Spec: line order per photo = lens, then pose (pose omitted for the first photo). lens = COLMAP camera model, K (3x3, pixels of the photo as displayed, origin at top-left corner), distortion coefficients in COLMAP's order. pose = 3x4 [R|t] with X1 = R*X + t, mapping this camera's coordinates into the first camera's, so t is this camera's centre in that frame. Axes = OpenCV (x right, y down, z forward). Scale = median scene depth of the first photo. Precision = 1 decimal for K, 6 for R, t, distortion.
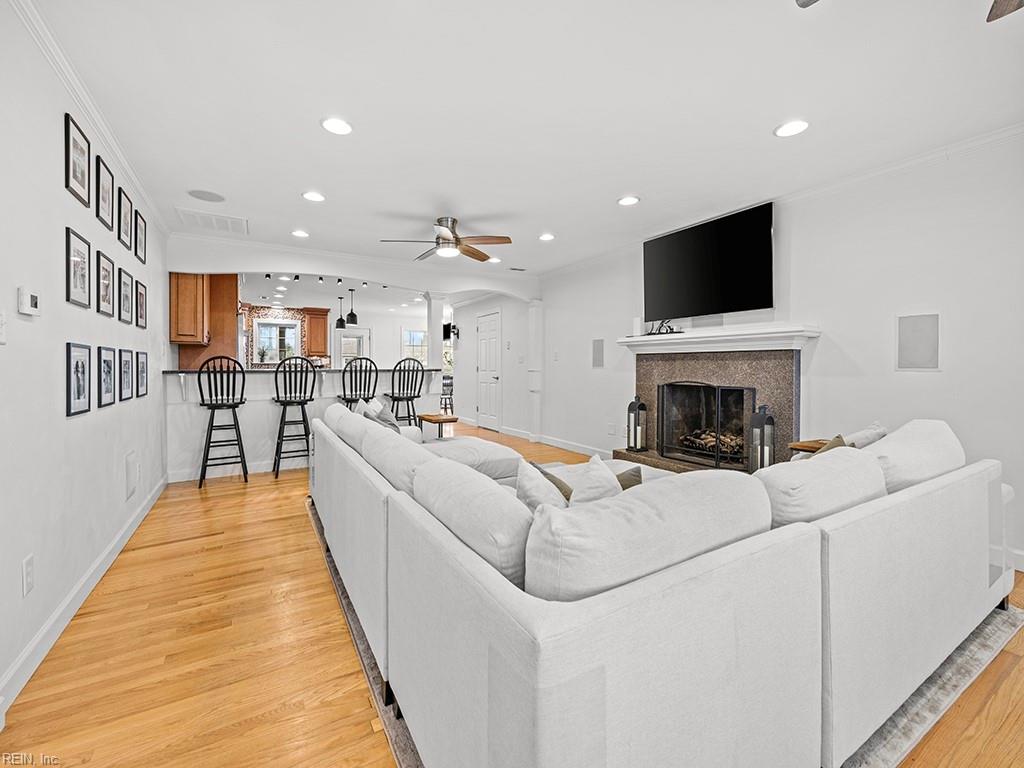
lens RADIAL K [[433.3, 0, 508.5], [0, 433.3, 362.9], [0, 0, 1]] dist [0.000312, -0.000011]
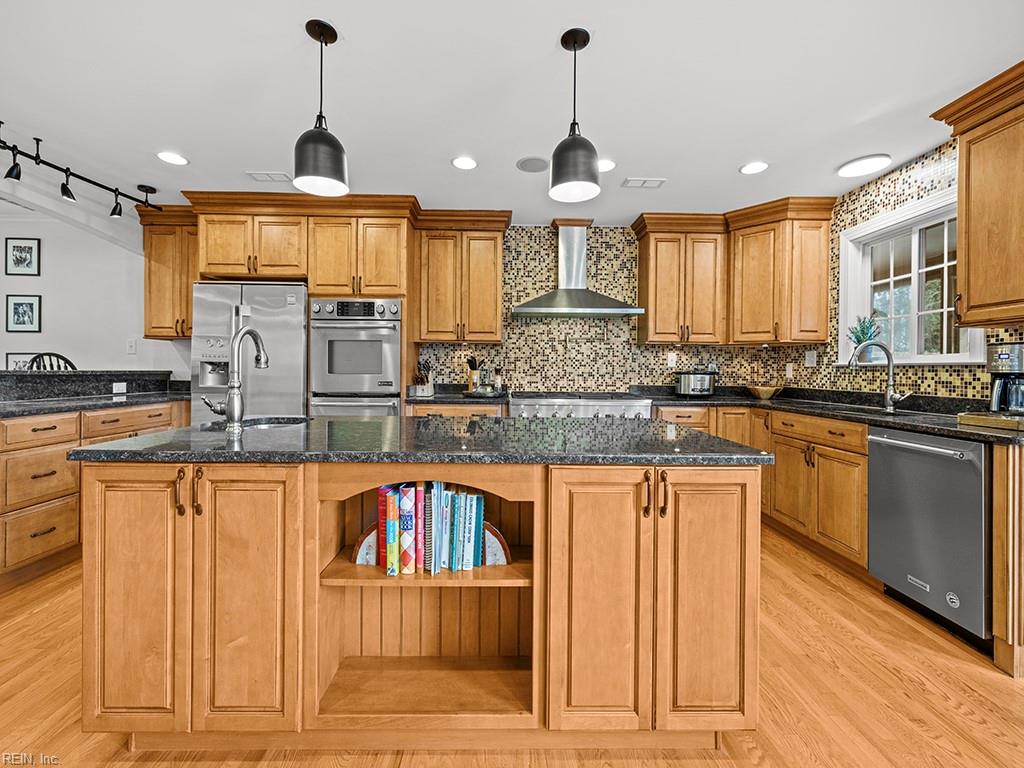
lens RADIAL K [[427.1, 0, 506.6], [0, 427.1, 372.5], [0, 0, 1]] dist [0.000040, 0.000146]
pose [[-0.492797, 0.003510, -0.870137, -0.308844], [-0.002548, 0.999982, 0.005477, 0.012443], [0.870140, 0.004916, -0.492780, 1.728618]]
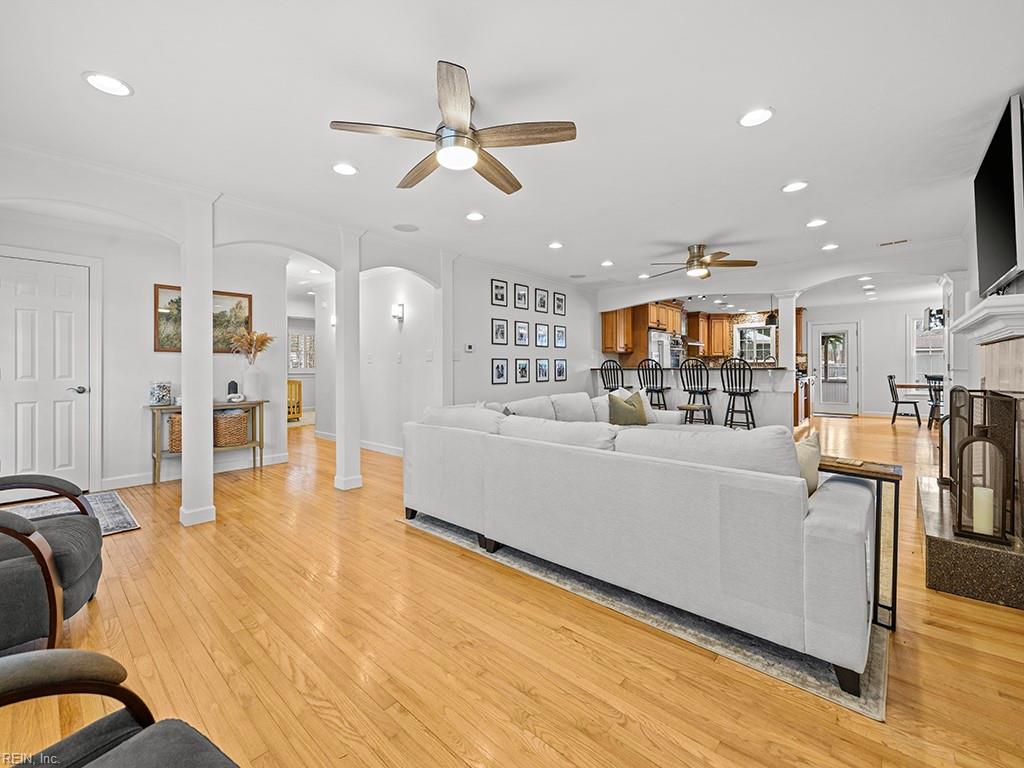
lens RADIAL K [[433.3, 0, 508.5], [0, 433.3, 362.9], [0, 0, 1]] dist [0.000312, -0.000011]
pose [[0.306496, -0.007205, -0.951845, 0.653743], [0.012705, 0.999913, -0.003478, -0.002263], [0.951787, -0.011028, 0.306560, 0.084353]]
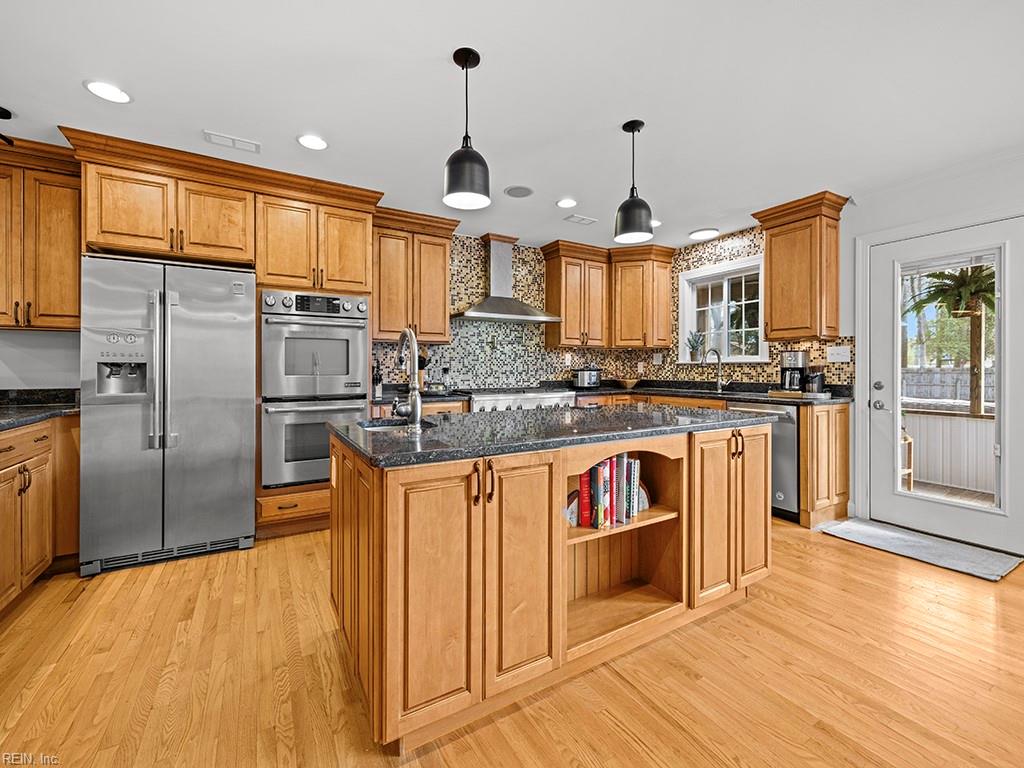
lens RADIAL K [[427.1, 0, 506.6], [0, 427.1, 372.5], [0, 0, 1]] dist [0.000040, 0.000146]
pose [[-0.005971, 0.011190, -0.999920, -0.169932], [0.008065, 0.999905, 0.011142, 0.010302], [0.999950, -0.007998, -0.006061, 1.478635]]
